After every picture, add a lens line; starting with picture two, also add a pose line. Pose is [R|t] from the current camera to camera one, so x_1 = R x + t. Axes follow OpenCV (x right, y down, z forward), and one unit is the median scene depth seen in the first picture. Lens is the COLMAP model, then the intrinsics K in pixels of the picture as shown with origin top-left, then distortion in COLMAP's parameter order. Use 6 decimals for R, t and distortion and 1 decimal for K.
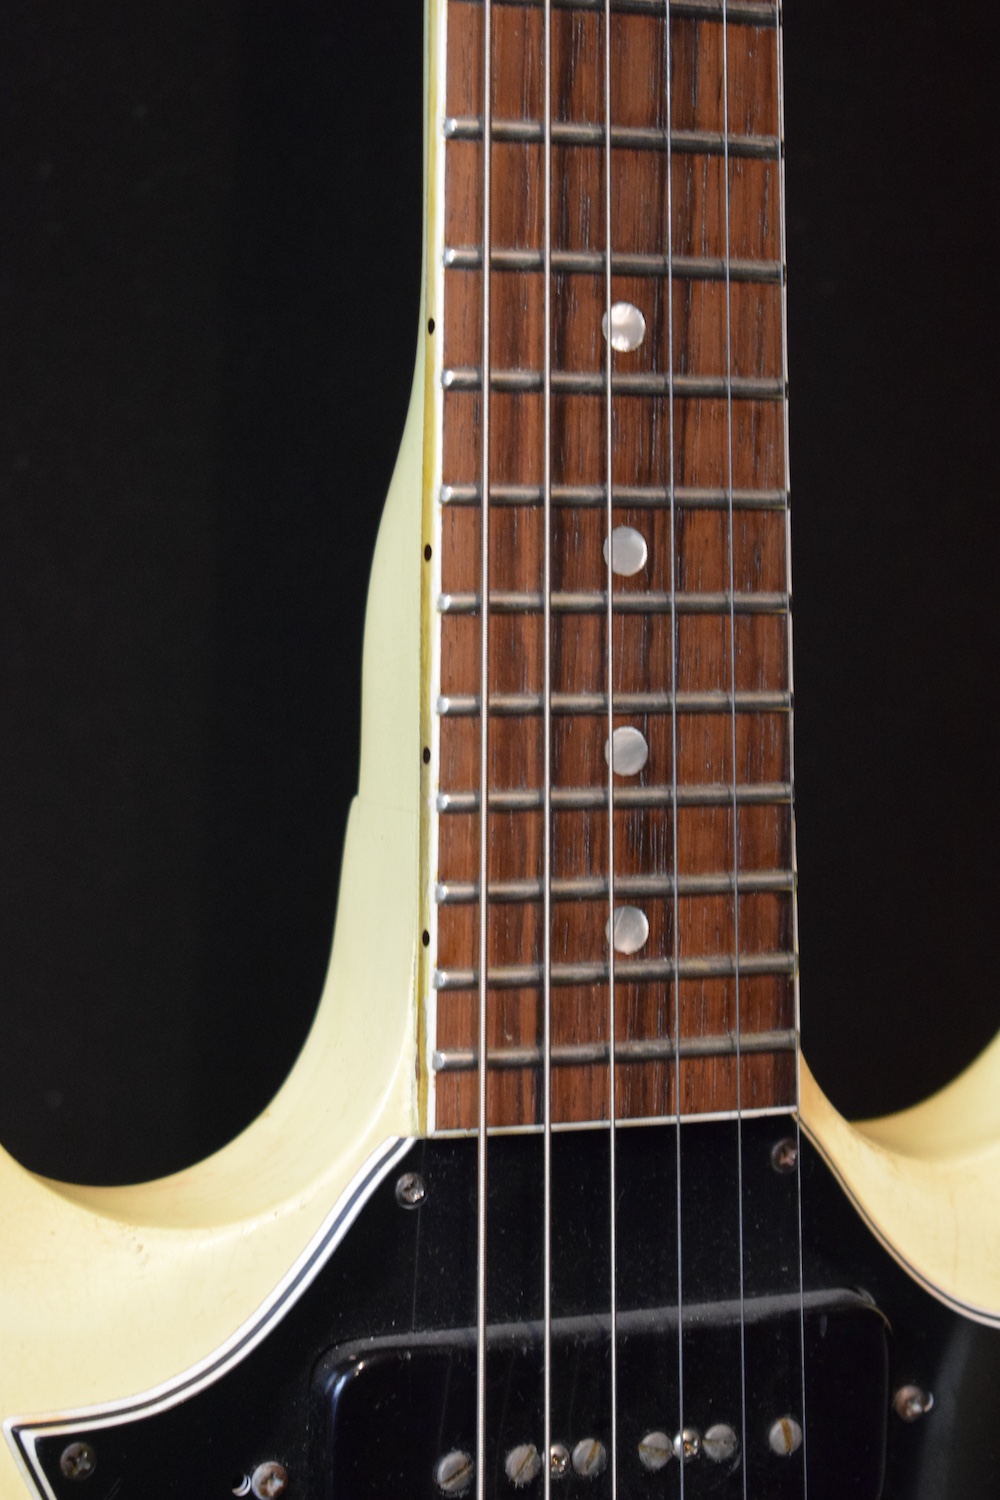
lens RADIAL K [[3401.8, 0, 497.1], [0, 3401.8, 739.6], [0, 0, 1]] dist [0.071227, 0.000000]
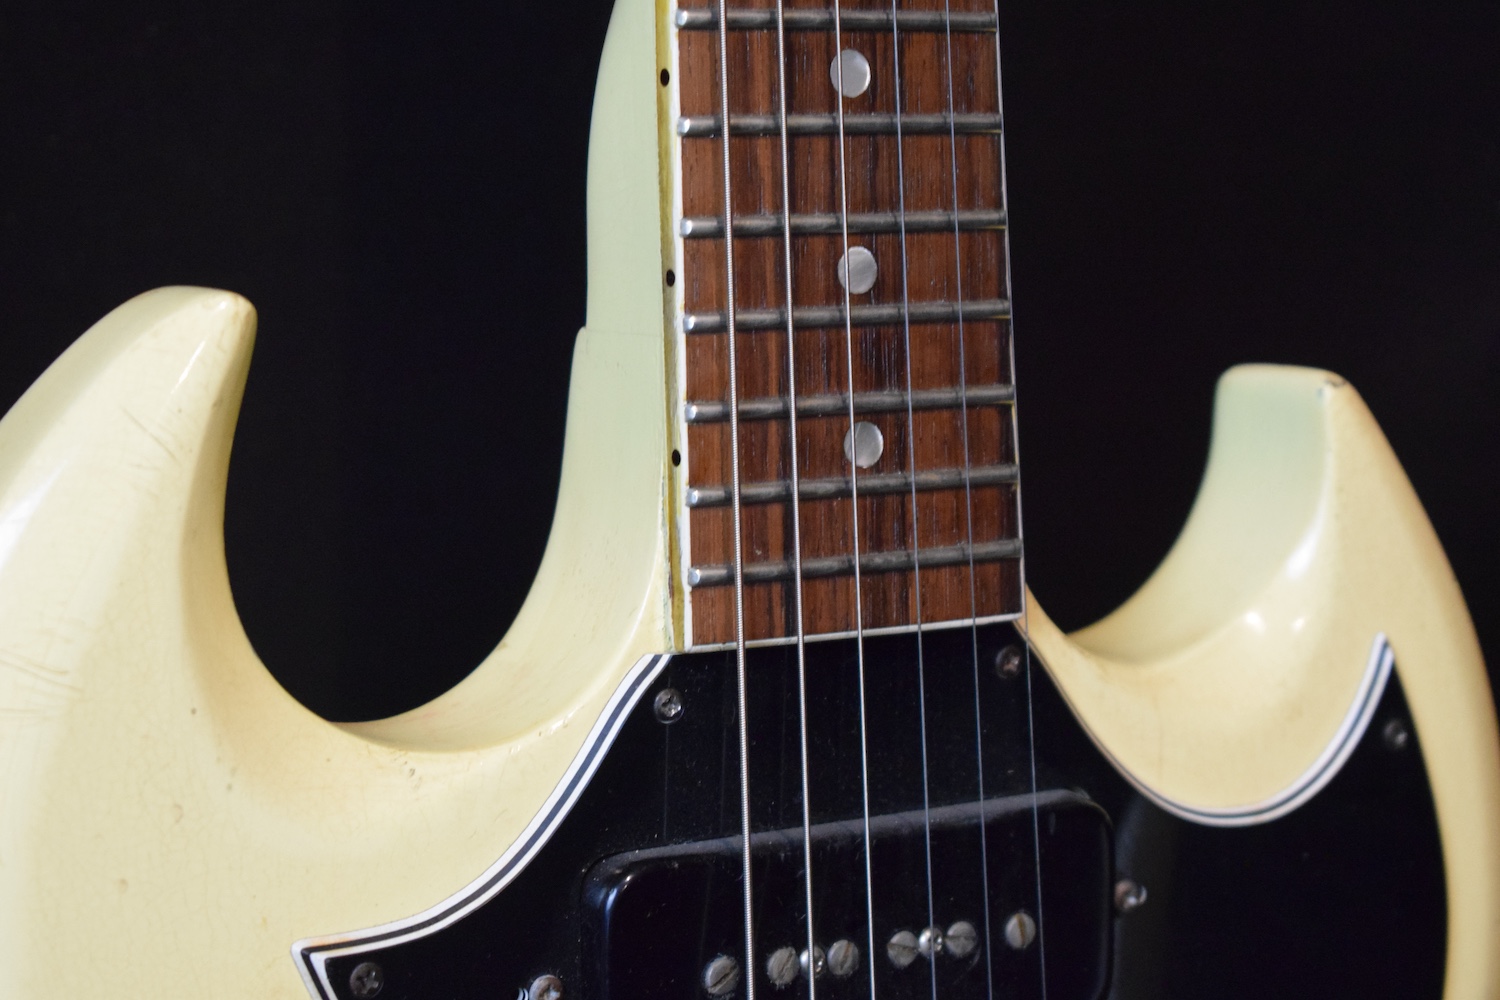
lens RADIAL K [[3401.8, 0, 754.1], [0, 3401.8, 512.1], [0, 0, 1]] dist [0.071227, 0.000000]
pose [[0.992221, -0.040544, 0.117704, -0.116793], [0.036402, 0.998647, 0.037128, 0.037104], [-0.119050, -0.032554, 0.992354, -0.013900]]
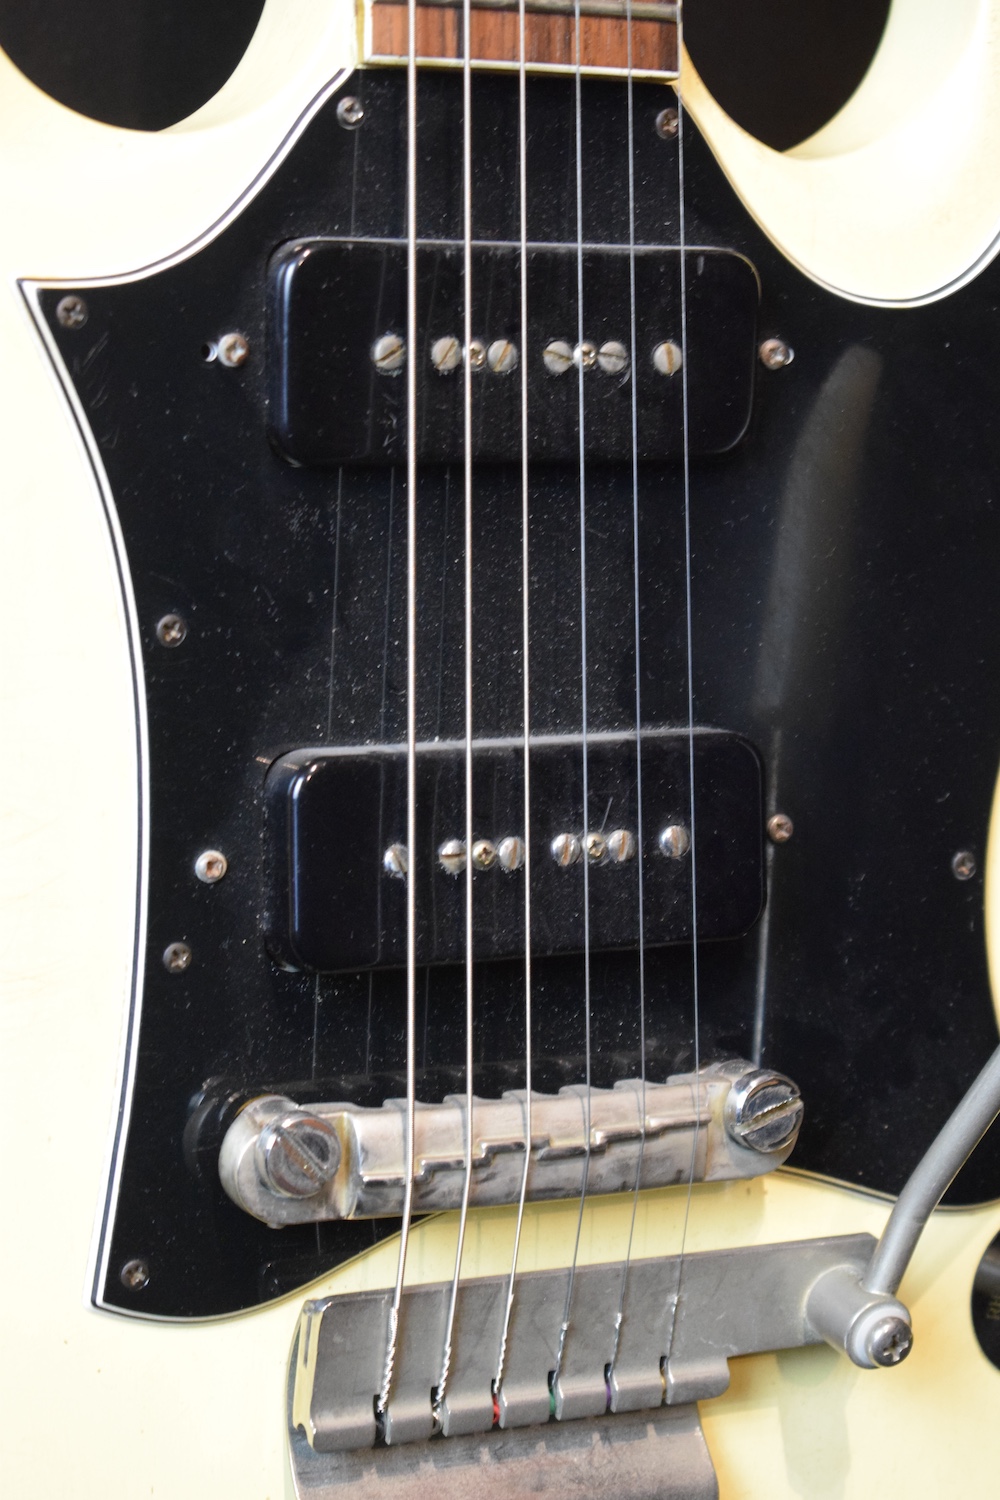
lens RADIAL K [[3401.8, 0, 500.8], [0, 3401.8, 752.3], [0, 0, 1]] dist [0.071227, 0.000000]
pose [[0.999523, -0.002996, 0.030735, -0.010286], [0.001408, 0.998668, 0.051578, 0.290032], [-0.030848, -0.051510, 0.998196, -0.186349]]
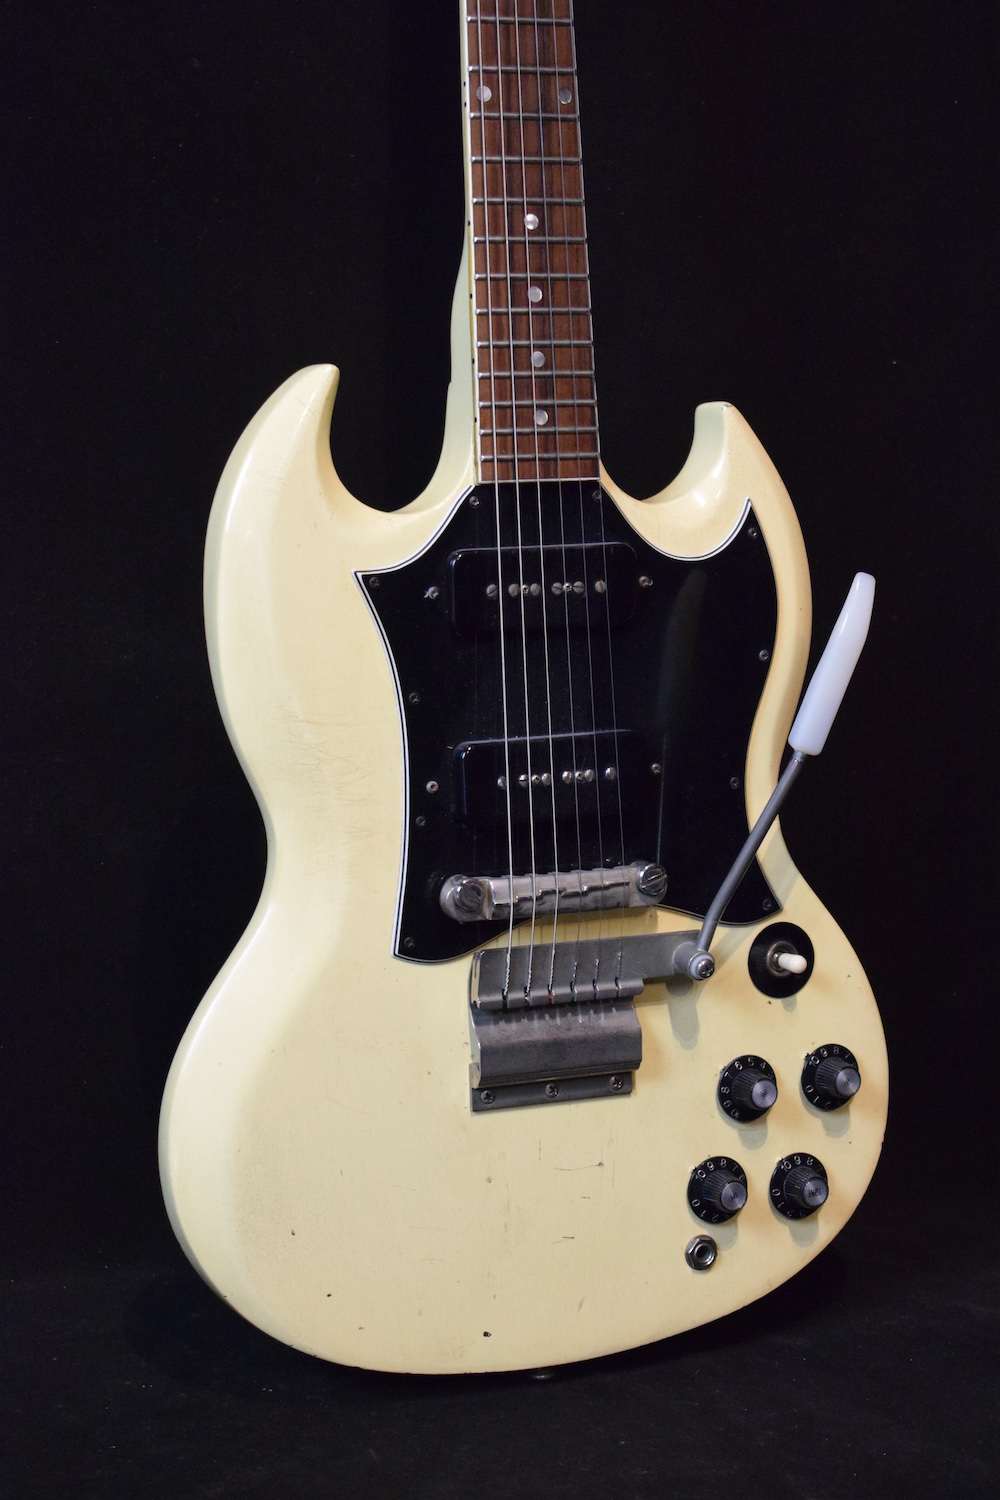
lens RADIAL K [[3063.9, 0, 499.1], [0, 3063.9, 762.2], [0, 0, 1]] dist [0.052559, 0.000000]
pose [[0.999047, -0.041577, -0.013300, 0.024743], [0.041944, 0.998711, 0.028592, 0.289590], [0.012094, -0.029122, 0.999503, -1.809507]]
